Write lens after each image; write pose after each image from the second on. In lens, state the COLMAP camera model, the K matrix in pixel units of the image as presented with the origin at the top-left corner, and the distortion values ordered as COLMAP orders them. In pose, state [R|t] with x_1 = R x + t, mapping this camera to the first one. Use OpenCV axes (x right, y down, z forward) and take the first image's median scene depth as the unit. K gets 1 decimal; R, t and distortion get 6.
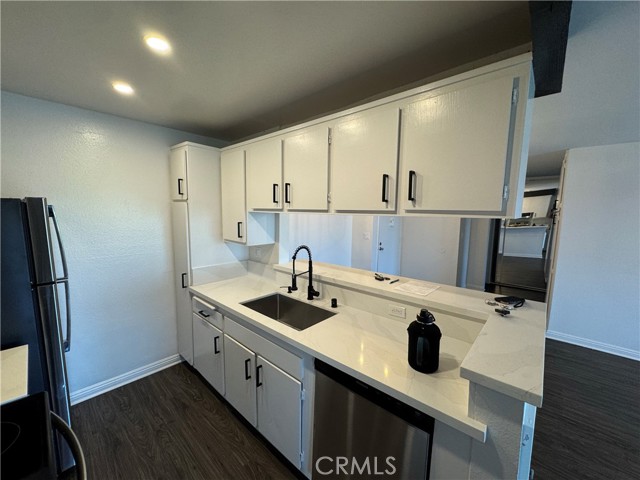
lens RADIAL K [[254.4, 0, 320.0], [0, 254.4, 240.0], [0, 0, 1]] dist [0.000034, 0.000141]
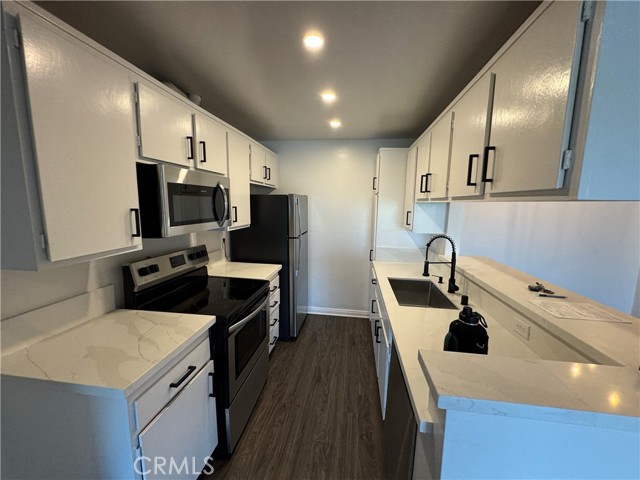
lens RADIAL K [[254.4, 0, 320.0], [0, 254.4, 240.0], [0, 0, 1]] dist [0.000034, 0.000141]
pose [[0.557955, 0.116115, -0.821707, 0.484270], [-0.102592, 0.992219, 0.070548, 0.020869], [0.823505, 0.044938, 0.565526, 0.045807]]
